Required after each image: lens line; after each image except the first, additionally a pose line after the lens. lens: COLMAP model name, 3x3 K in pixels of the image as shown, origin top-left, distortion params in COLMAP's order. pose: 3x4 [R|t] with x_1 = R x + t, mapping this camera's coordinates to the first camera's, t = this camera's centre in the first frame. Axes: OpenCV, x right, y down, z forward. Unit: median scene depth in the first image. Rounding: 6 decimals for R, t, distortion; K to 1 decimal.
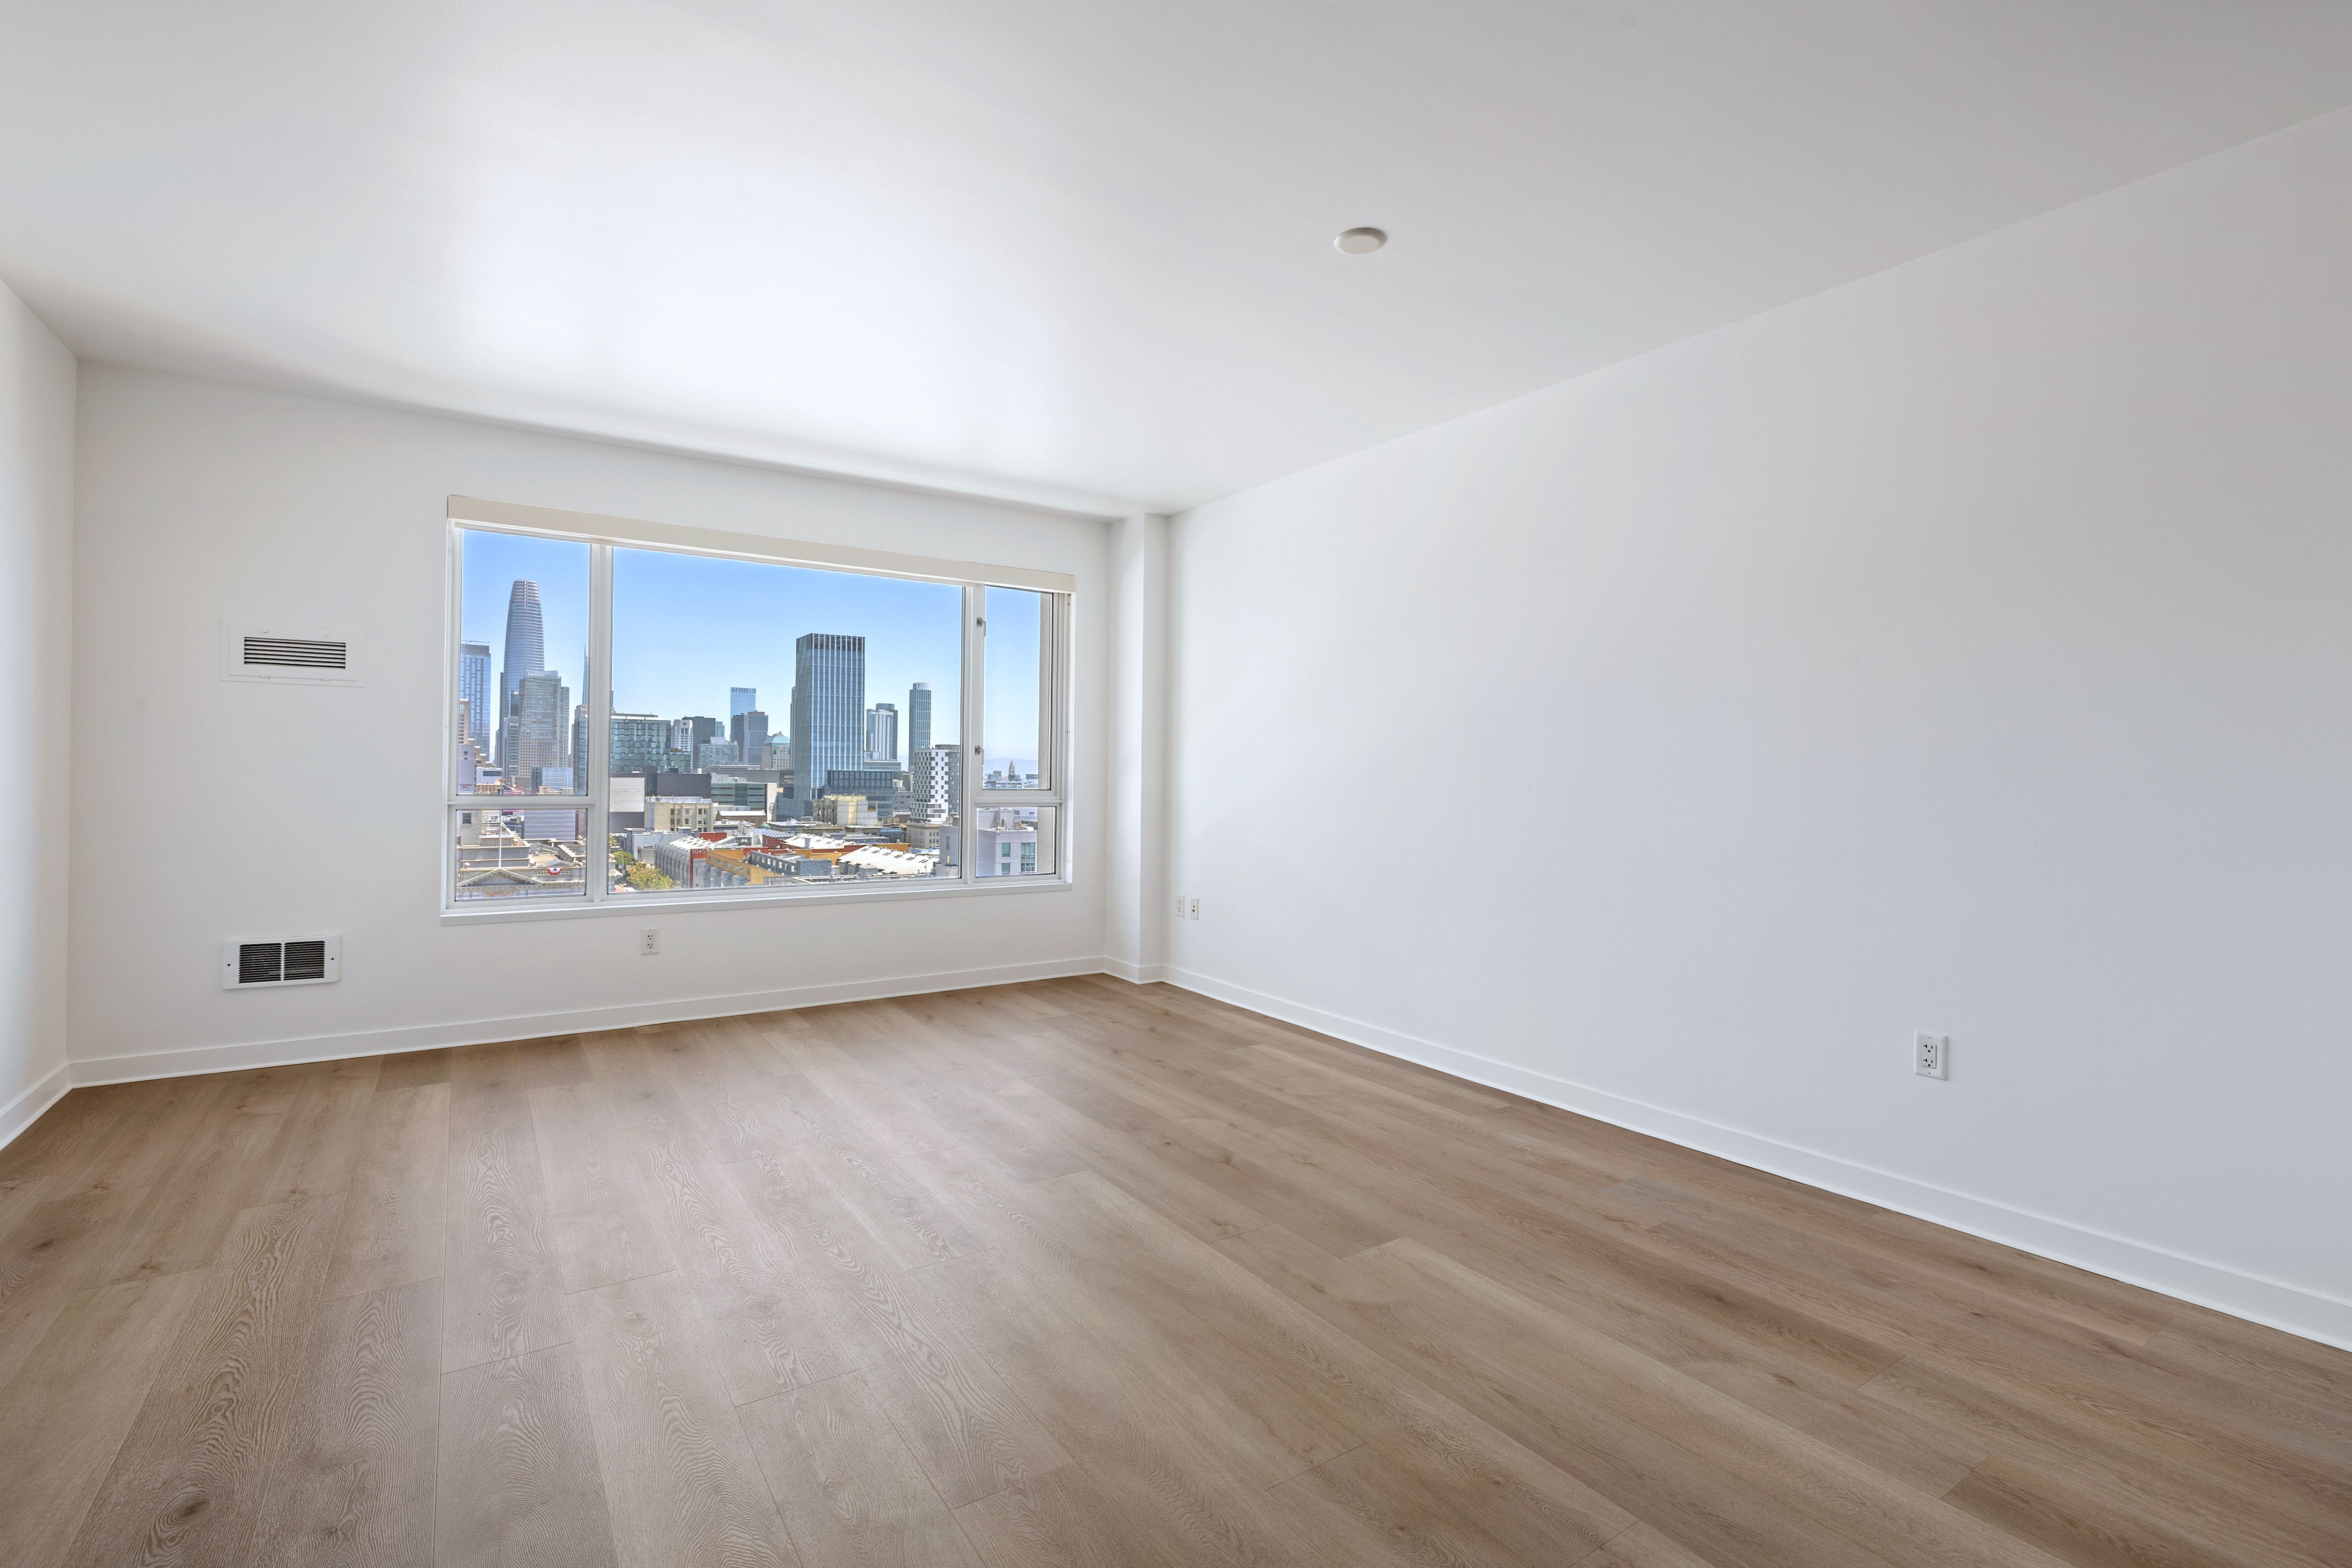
lens RADIAL K [[1057.3, 0, 1165.8], [0, 1057.3, 778.9], [0, 0, 1]] dist [0.003041, -0.000970]
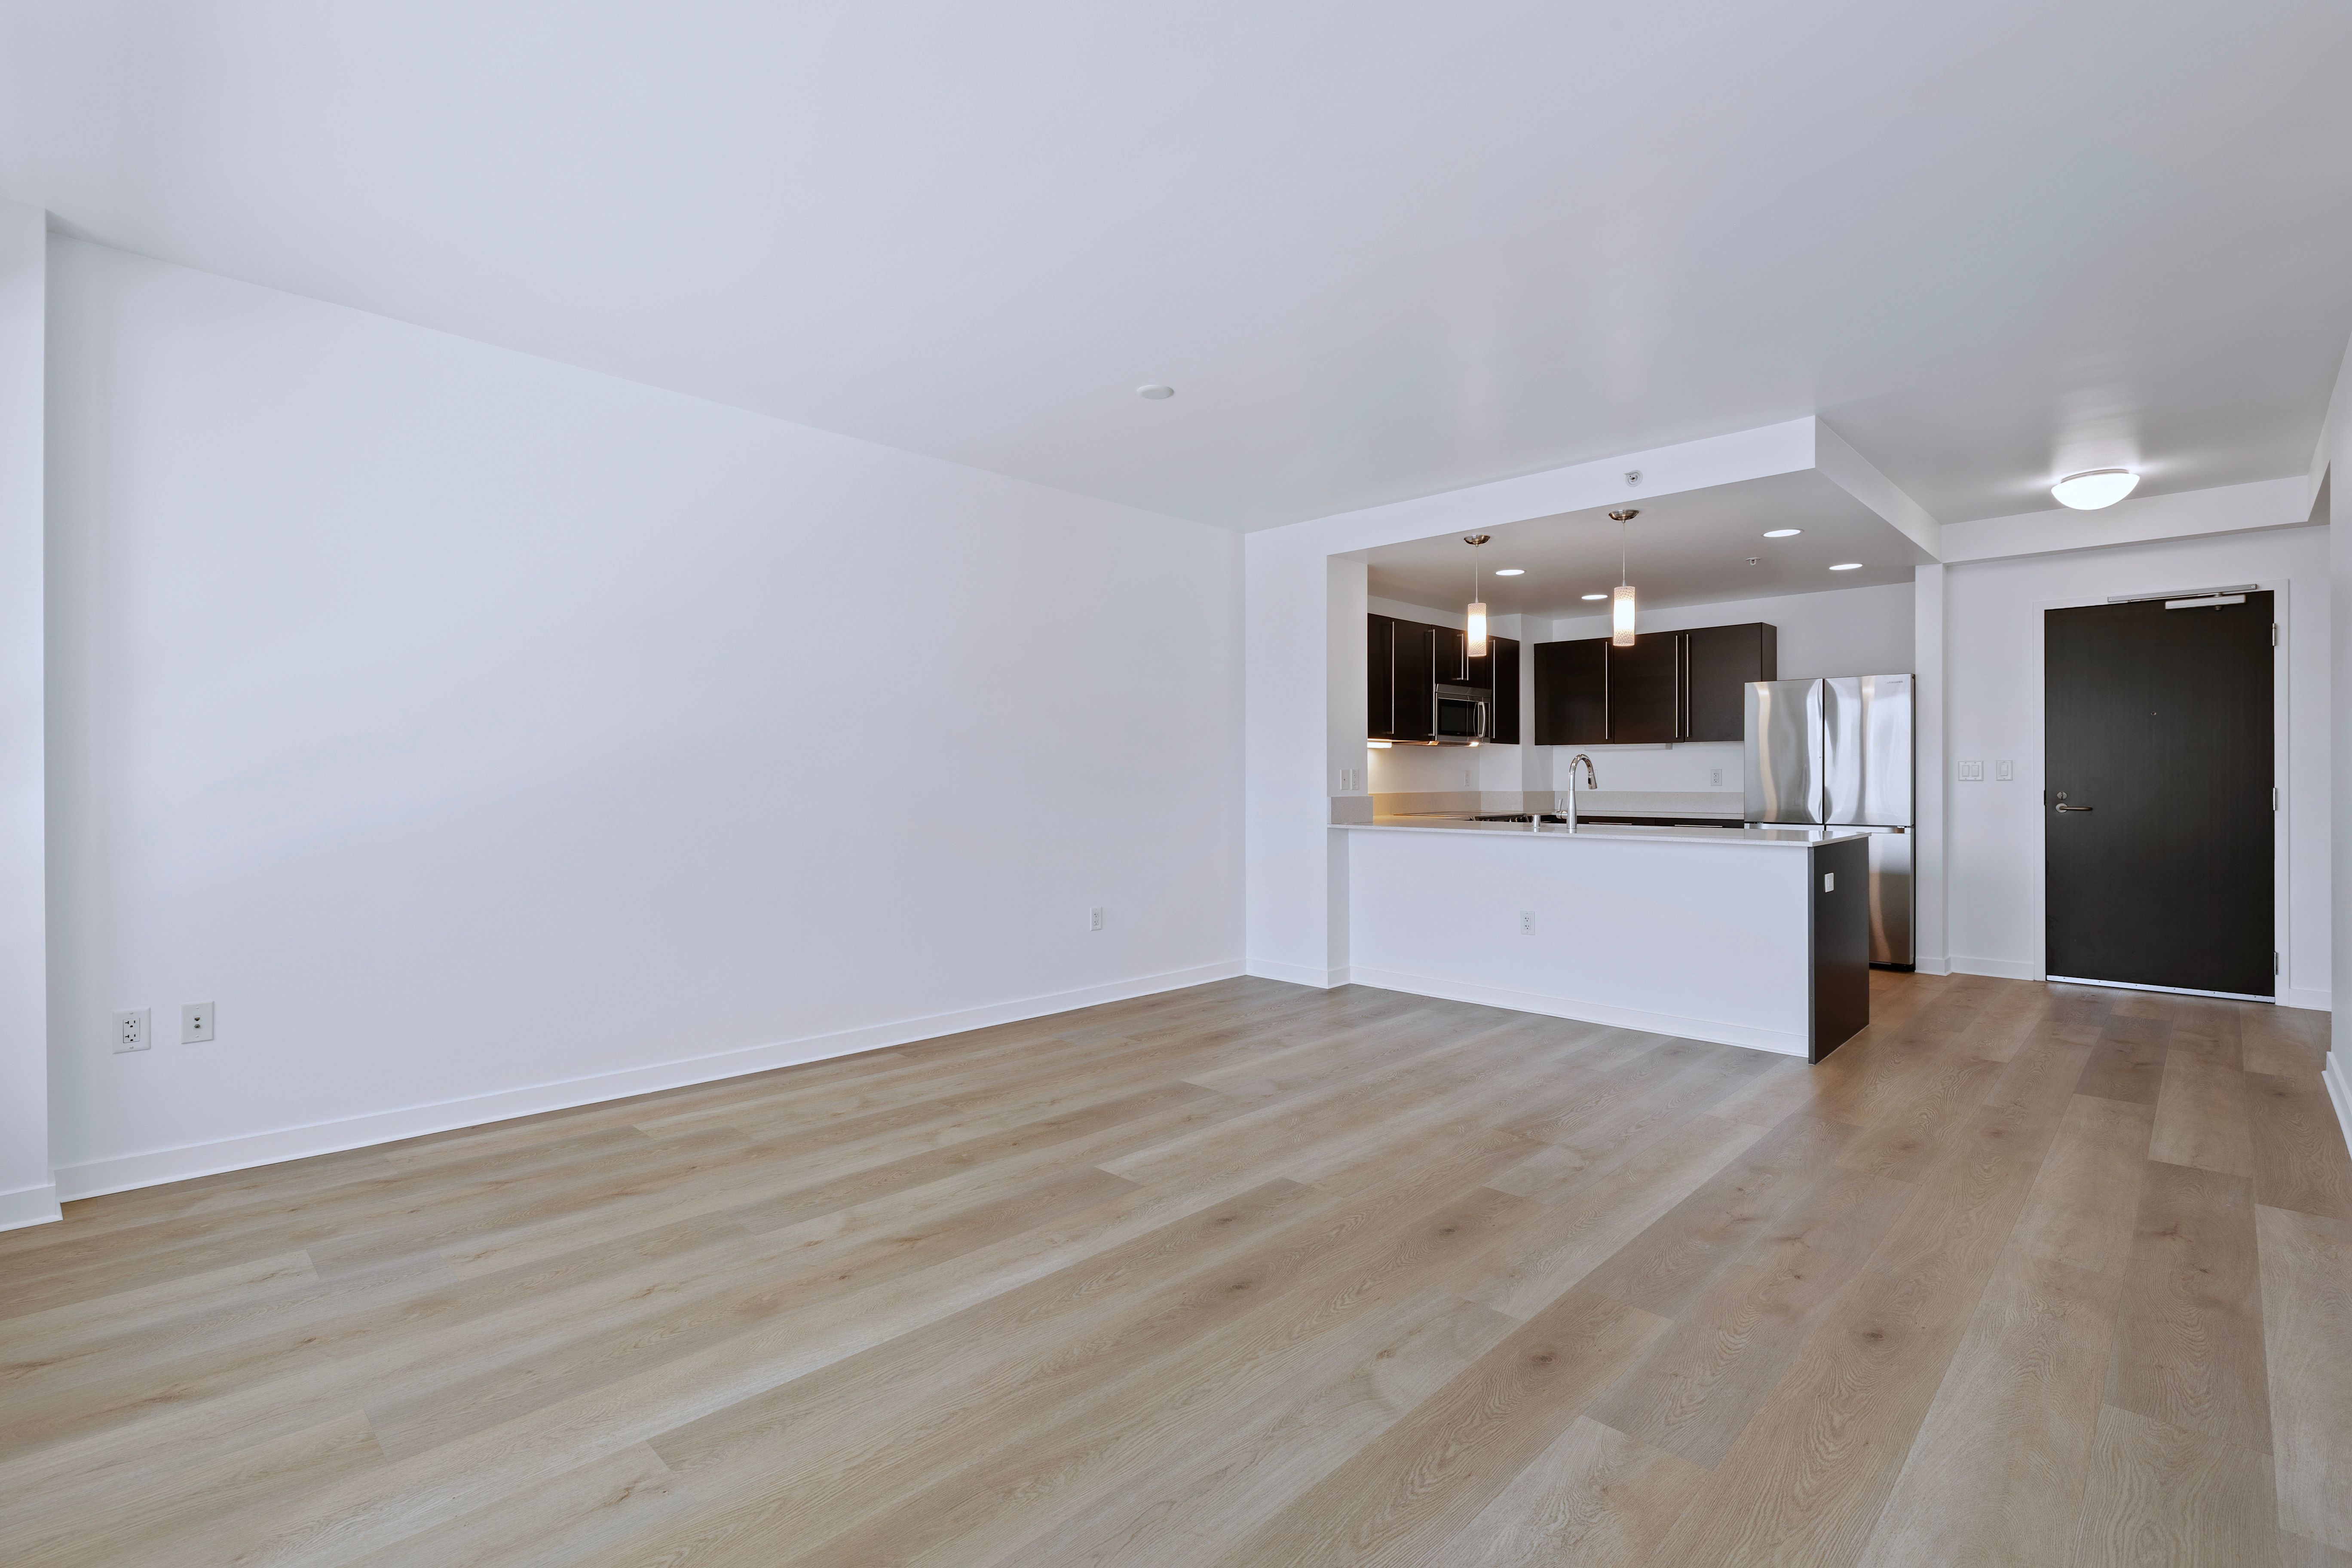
lens RADIAL K [[1057.3, 0, 1180.8], [0, 1057.3, 776.9], [0, 0, 1]] dist [0.003041, -0.000970]
pose [[-0.208392, -0.009080, 0.978003, -0.564983], [-0.001500, 0.999959, 0.008964, -0.006536], [-0.978044, 0.000401, -0.208397, 0.592698]]
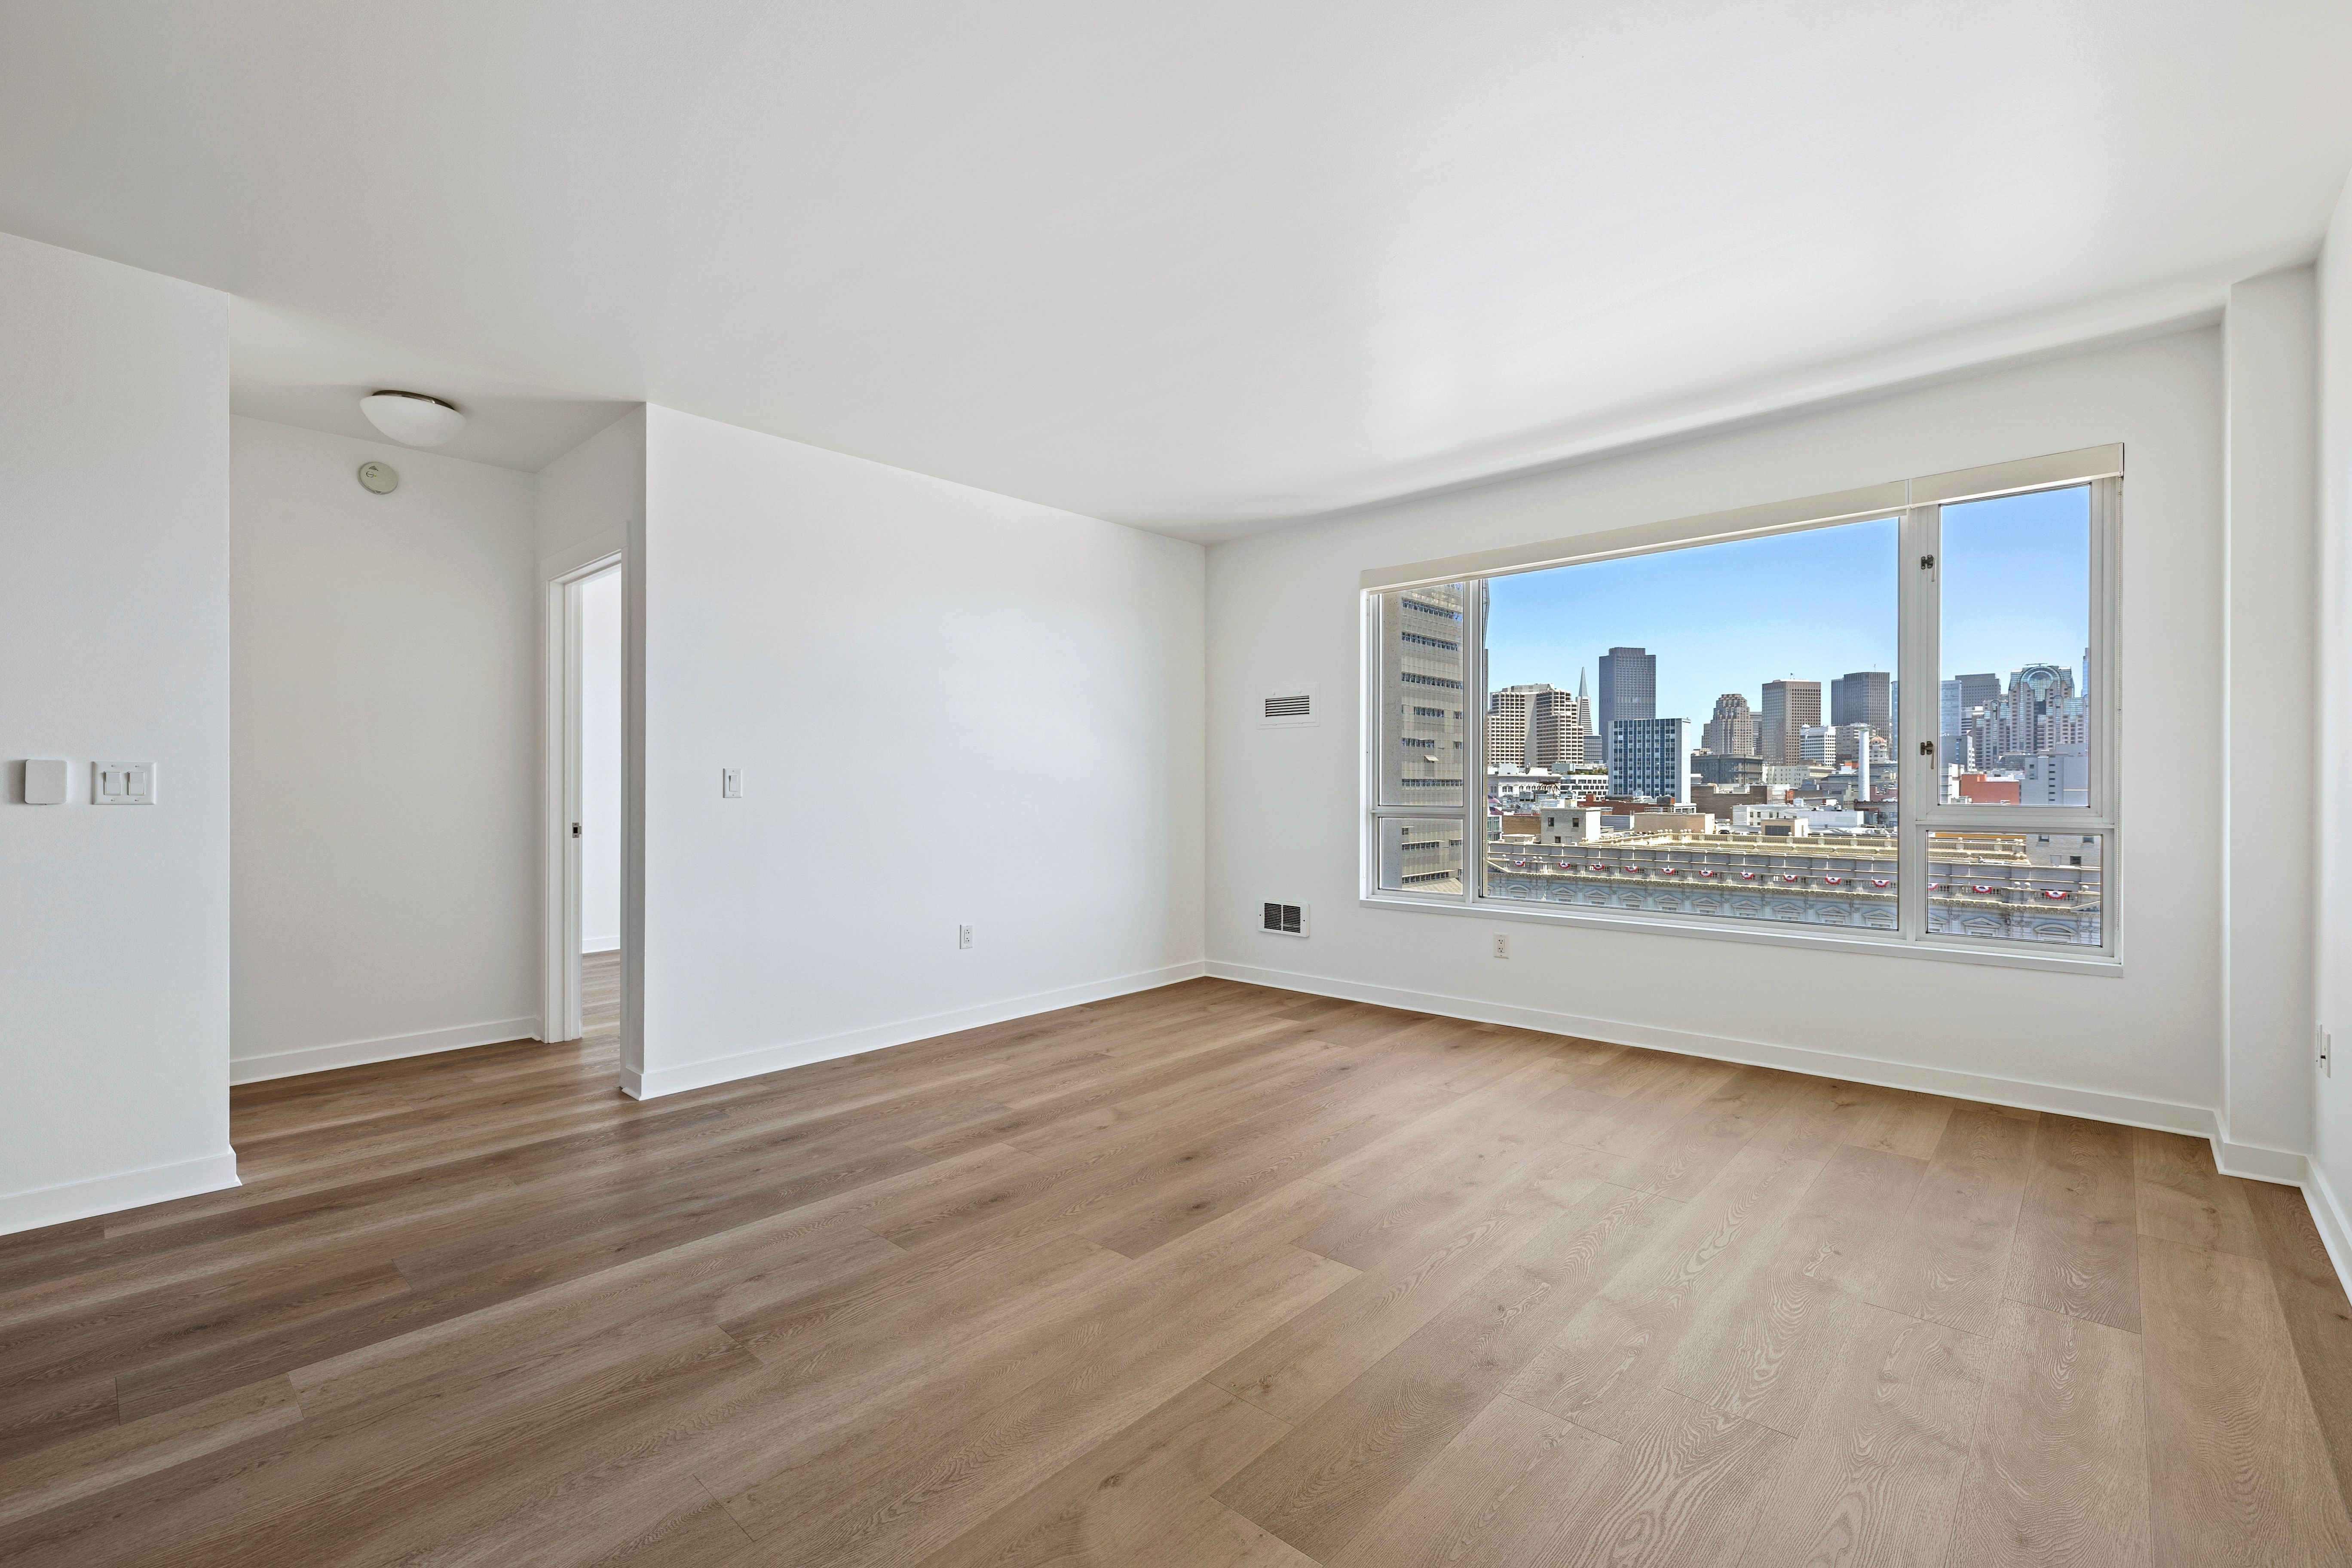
lens RADIAL K [[1018.5, 0, 1171.9], [0, 1018.5, 785.9], [0, 0, 1]] dist [0.004492, 0.002967]
pose [[0.229112, -0.010423, -0.973344, 0.344382], [0.002459, 0.999946, -0.010129, 0.002688], [0.973397, -0.000073, 0.229125, 0.356118]]
